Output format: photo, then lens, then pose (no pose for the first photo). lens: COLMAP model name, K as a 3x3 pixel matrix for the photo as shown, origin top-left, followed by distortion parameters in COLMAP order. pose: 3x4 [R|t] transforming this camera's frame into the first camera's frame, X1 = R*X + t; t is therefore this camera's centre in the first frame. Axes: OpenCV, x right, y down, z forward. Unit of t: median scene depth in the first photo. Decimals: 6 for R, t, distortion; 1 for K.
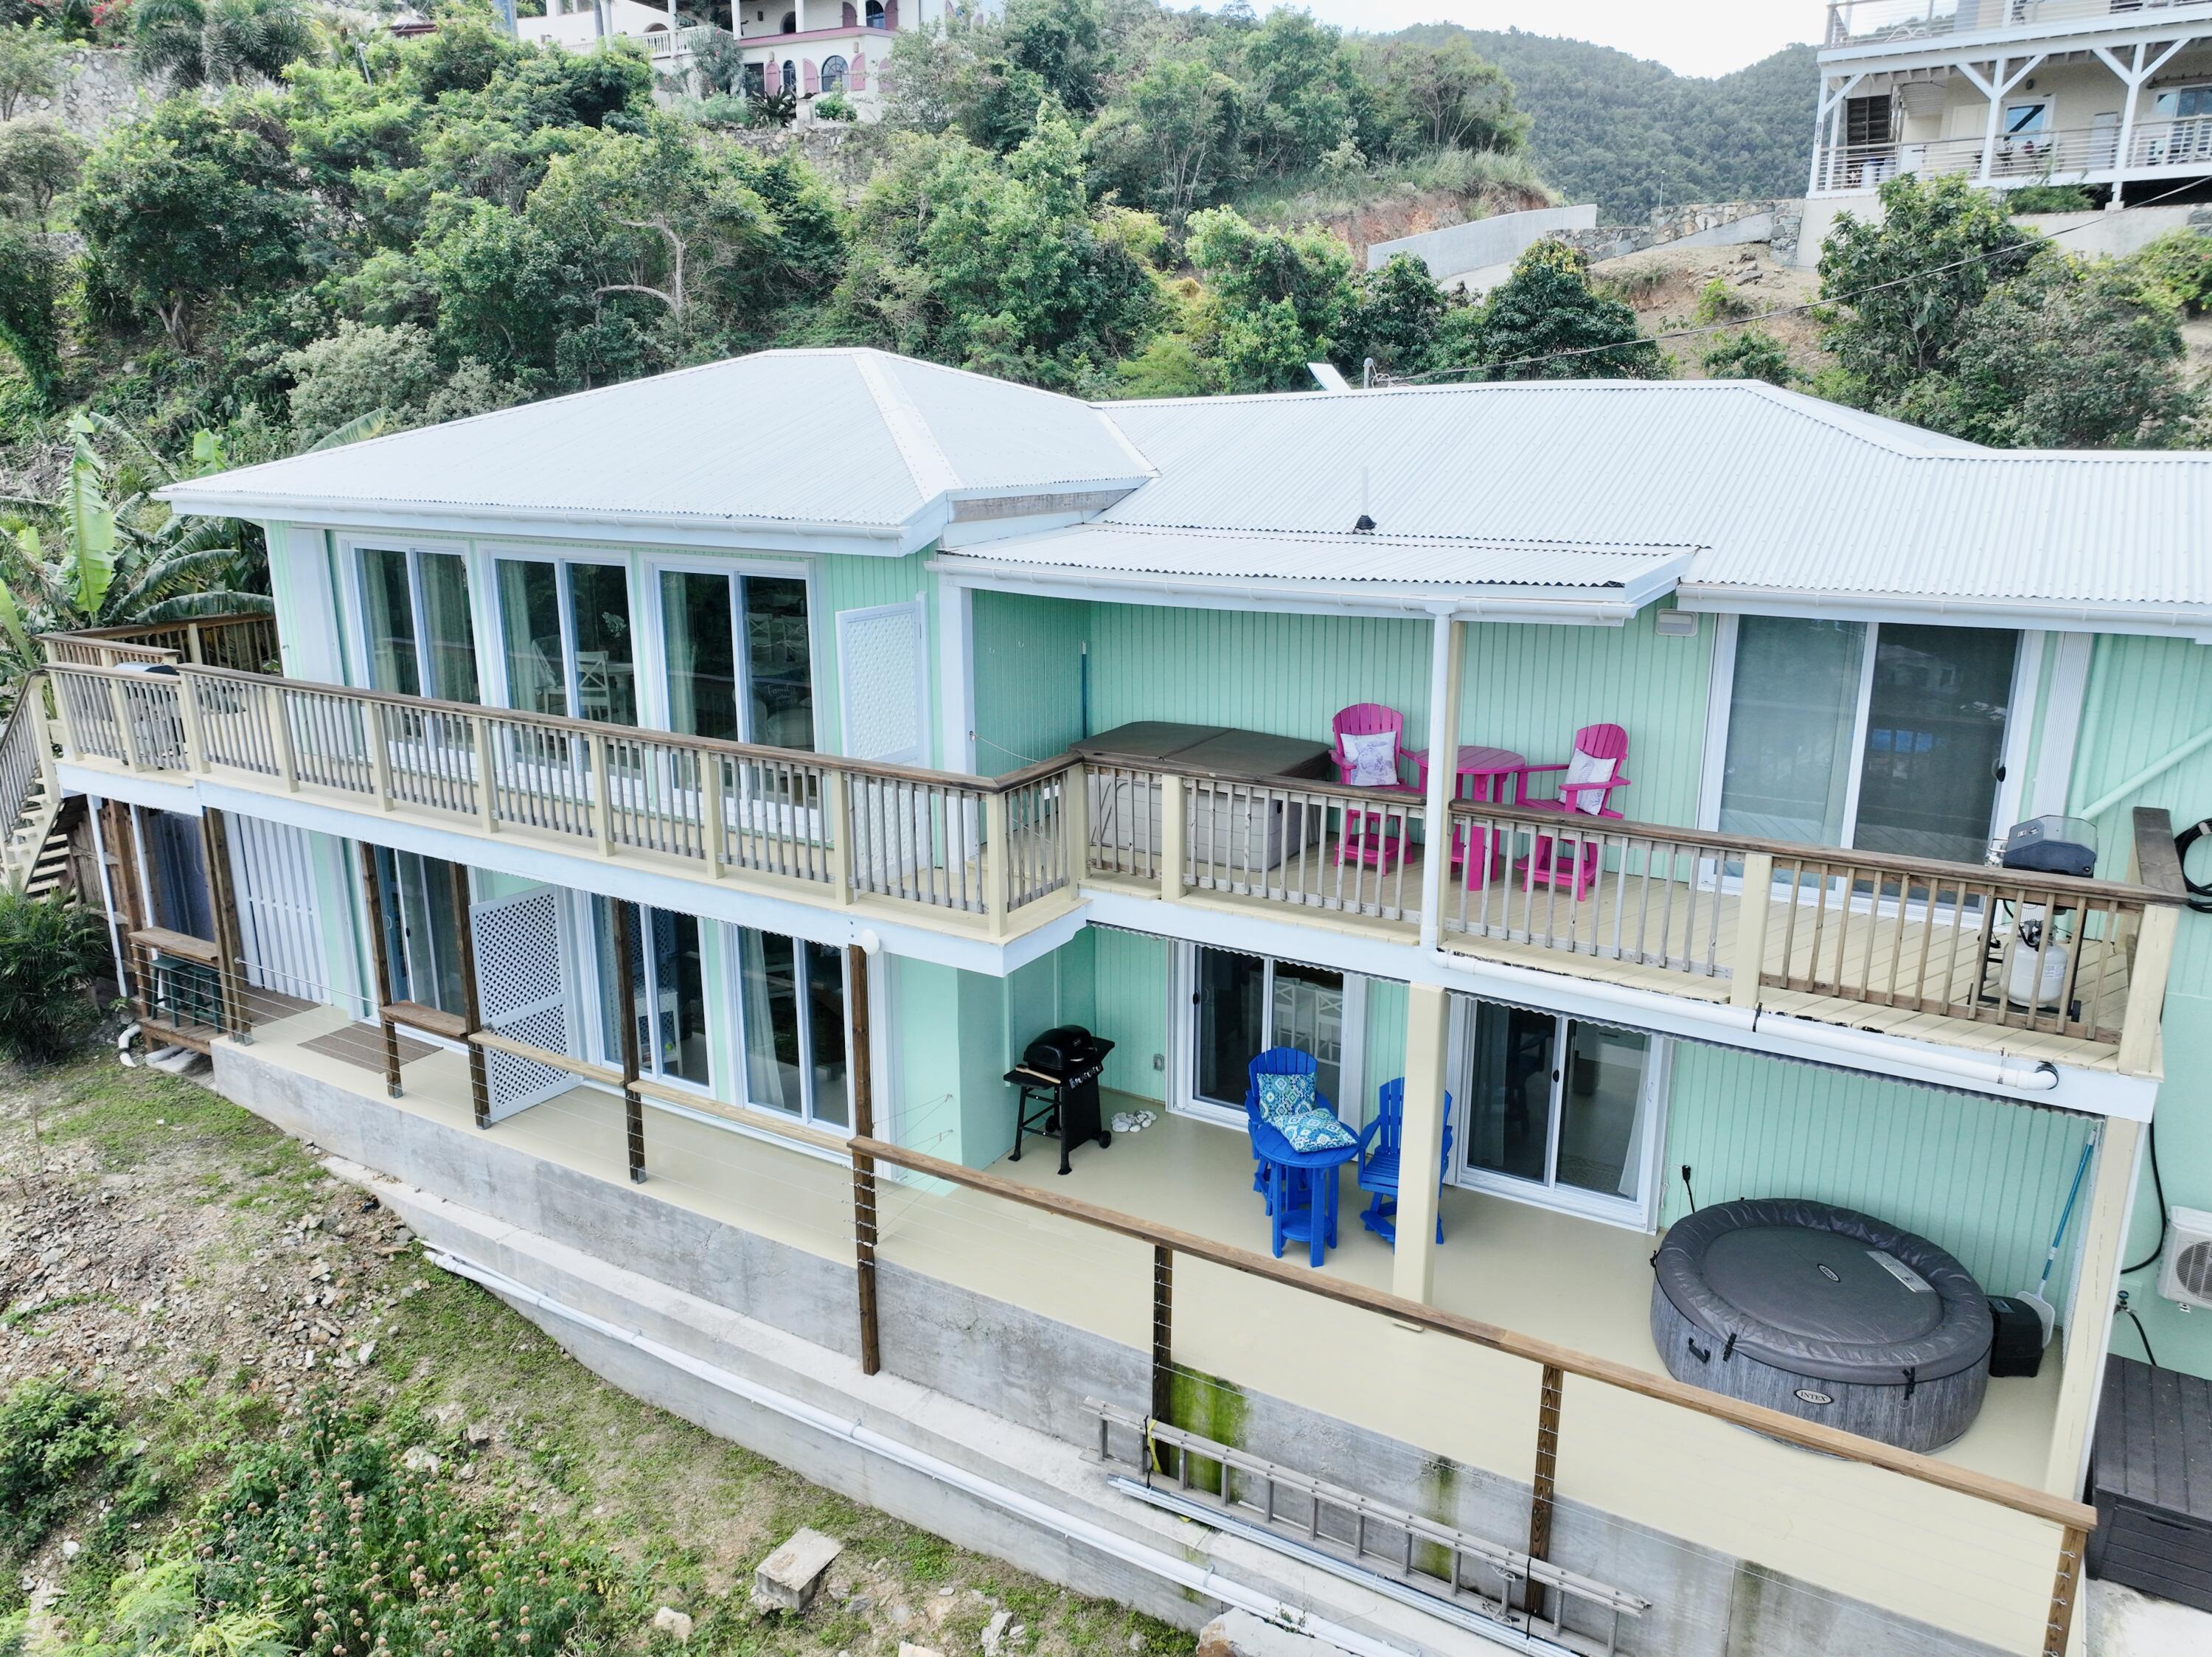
lens RADIAL K [[1547.6, 0, 1101.7], [0, 1547.6, 824.7], [0, 0, 1]] dist [0.001961, 0.015371]
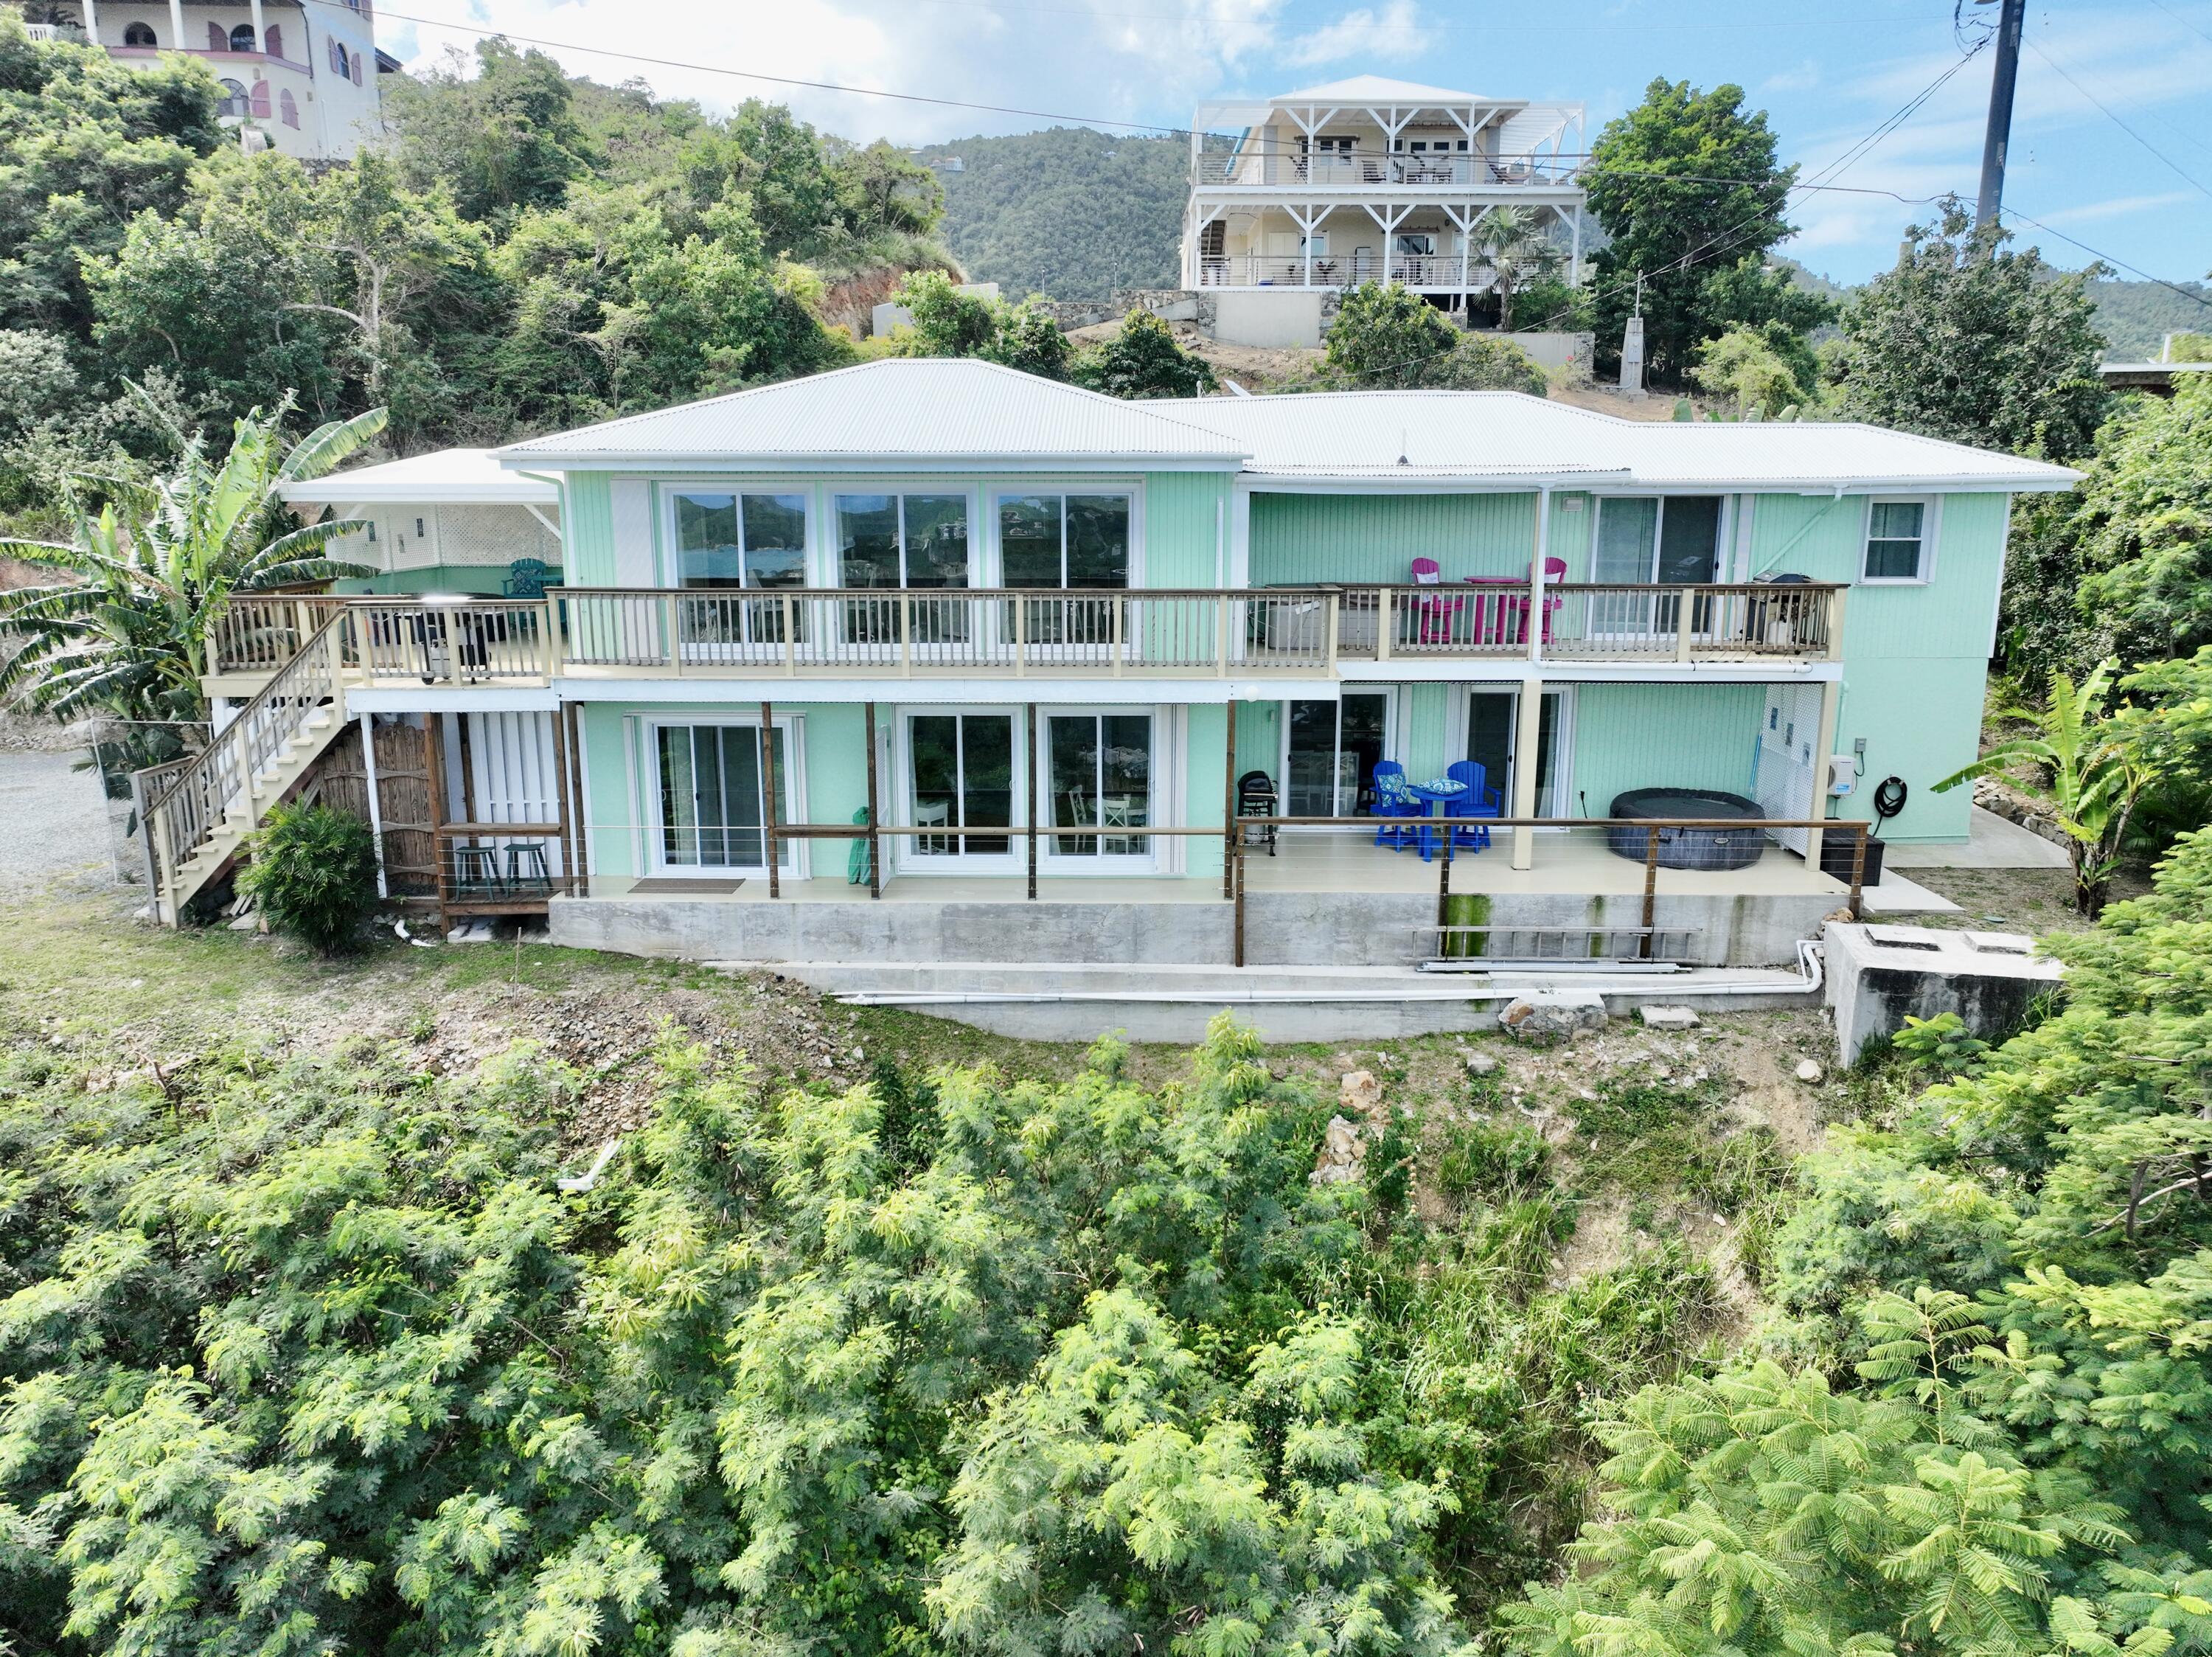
lens RADIAL K [[1547.6, 0, 1104.8], [0, 1547.6, 831.1], [0, 0, 1]] dist [0.001961, 0.015371]
pose [[0.864963, -0.110562, 0.489505, -0.846254], [0.128524, 0.991701, -0.003113, 0.156363], [-0.485099, 0.065606, 0.871995, -0.300045]]
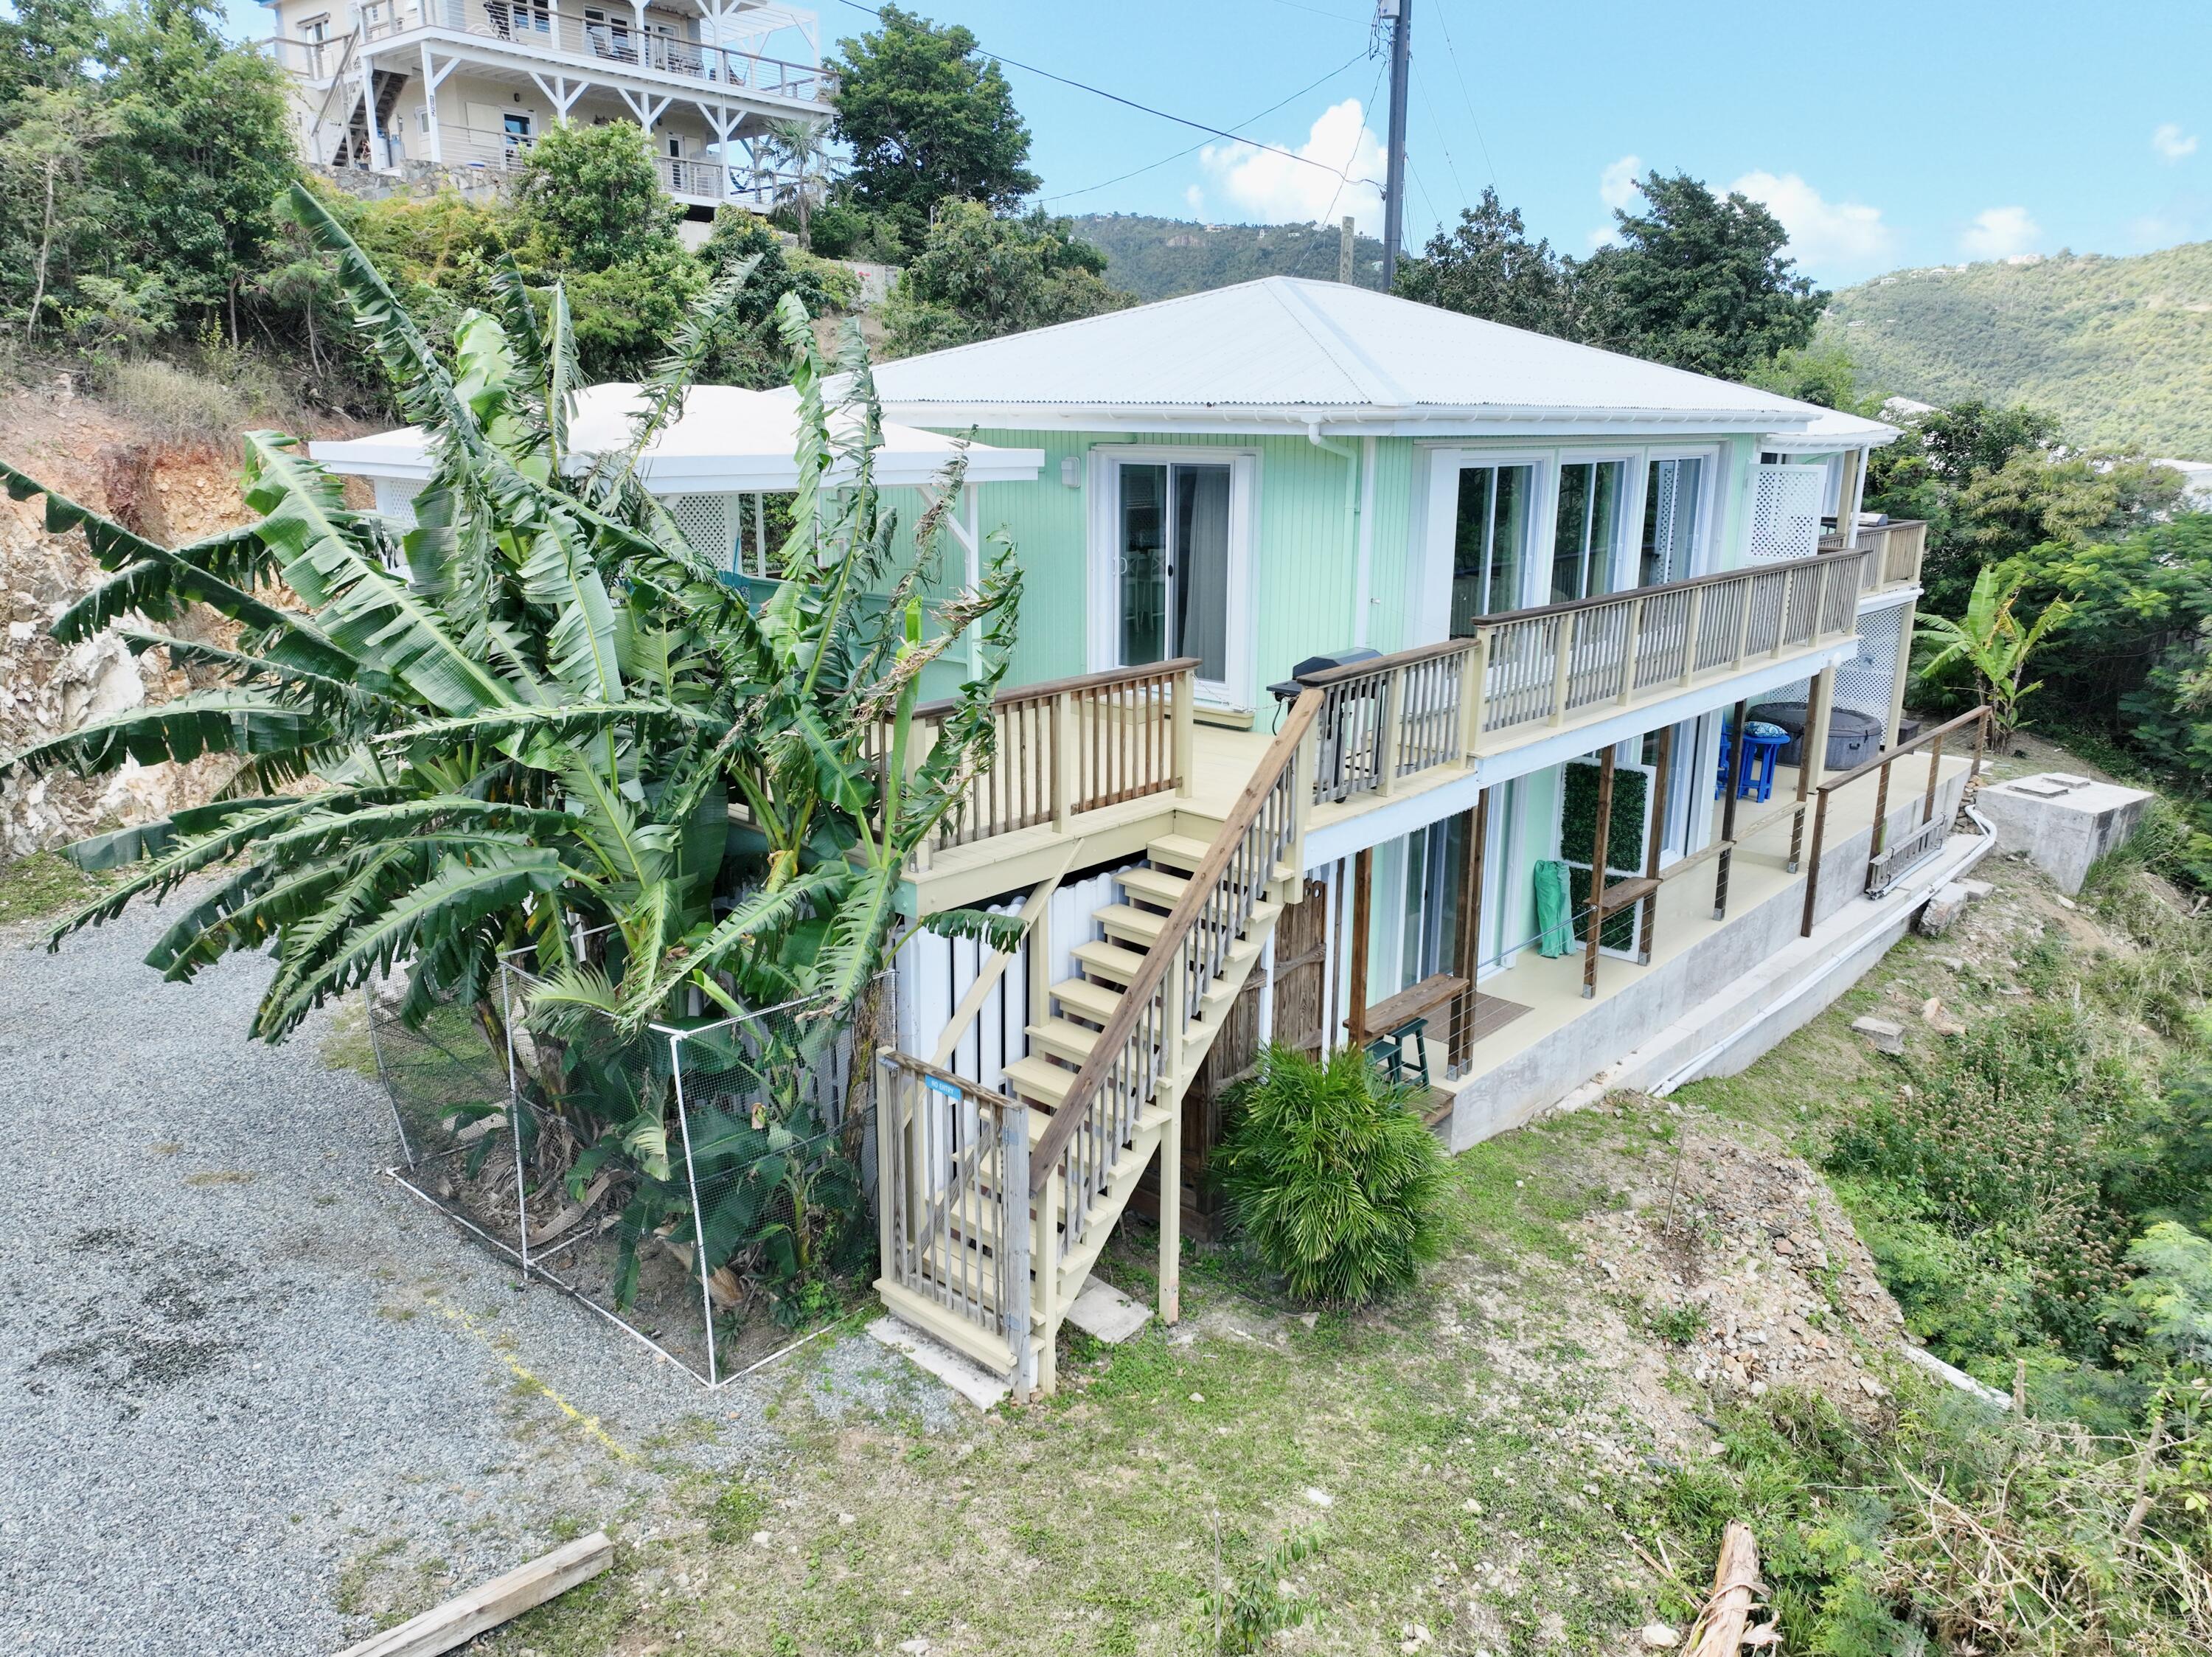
lens RADIAL K [[1547.6, 0, 1109.0], [0, 1547.6, 829.3], [0, 0, 1]] dist [0.001961, 0.015371]
pose [[0.187230, -0.254008, 0.948907, -1.437178], [0.245618, 0.947411, 0.205144, -0.213390], [-0.951113, 0.194660, 0.239773, 1.022577]]
